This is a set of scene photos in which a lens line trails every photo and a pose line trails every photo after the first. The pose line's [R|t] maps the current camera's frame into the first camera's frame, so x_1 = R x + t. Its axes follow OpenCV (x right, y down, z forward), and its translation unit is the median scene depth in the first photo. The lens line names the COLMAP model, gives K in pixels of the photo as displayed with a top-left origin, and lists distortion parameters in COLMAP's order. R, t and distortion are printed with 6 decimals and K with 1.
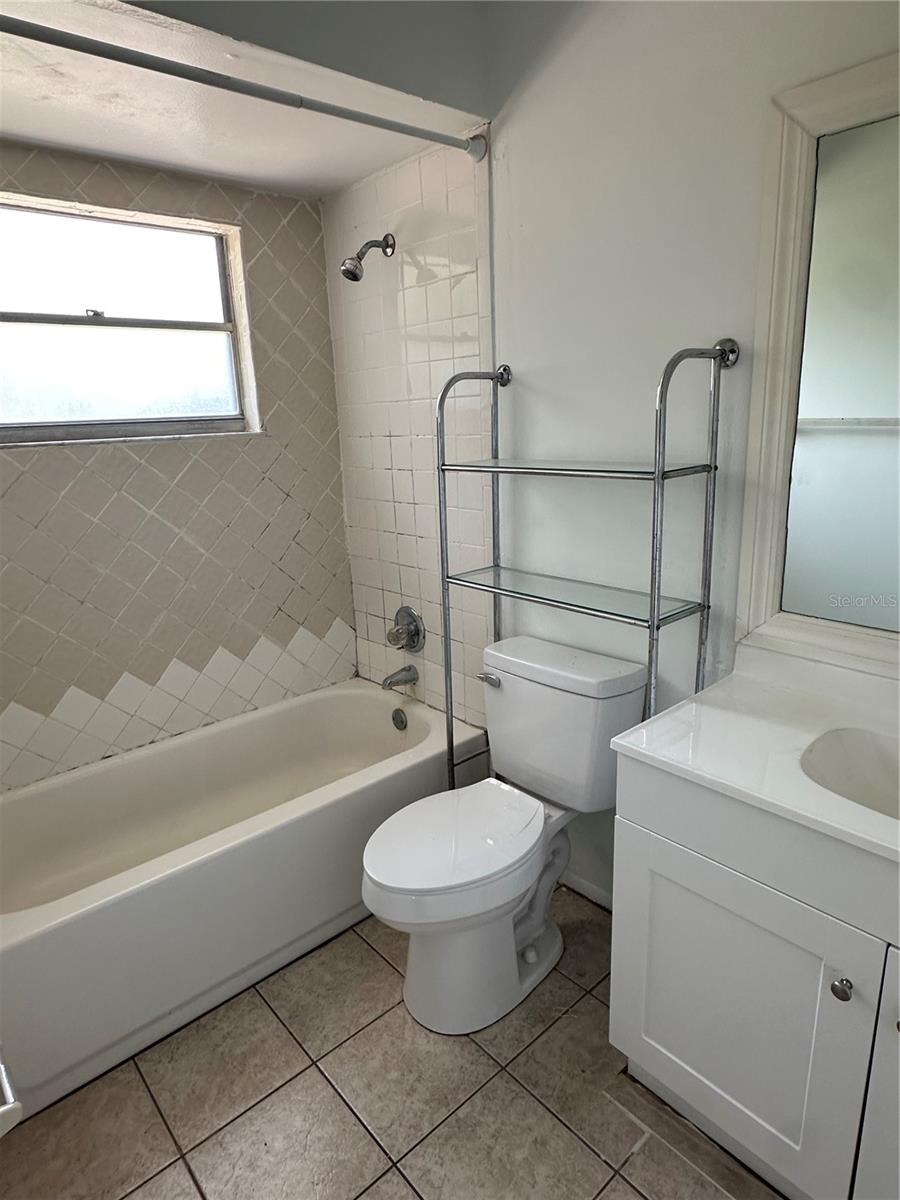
lens RADIAL K [[707.9, 0, 446.4], [0, 707.9, 599.4], [0, 0, 1]] dist [-0.015012, 0.006311]
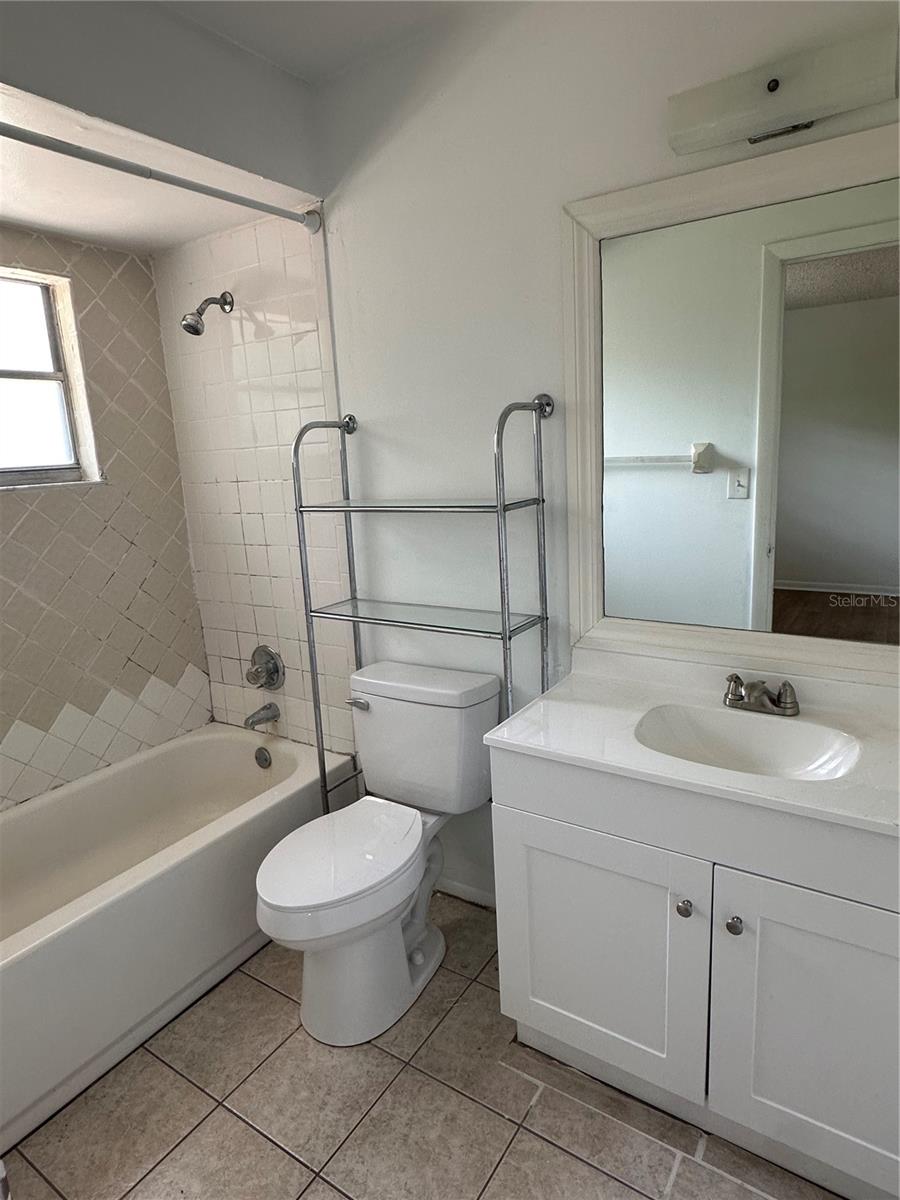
lens RADIAL K [[707.9, 0, 450.8], [0, 707.9, 596.4], [0, 0, 1]] dist [-0.015012, 0.006311]
pose [[0.964517, -0.066391, 0.255535, -0.071338], [0.081994, 0.995333, -0.050887, 0.018803], [-0.250964, 0.070034, 0.965460, -0.084530]]
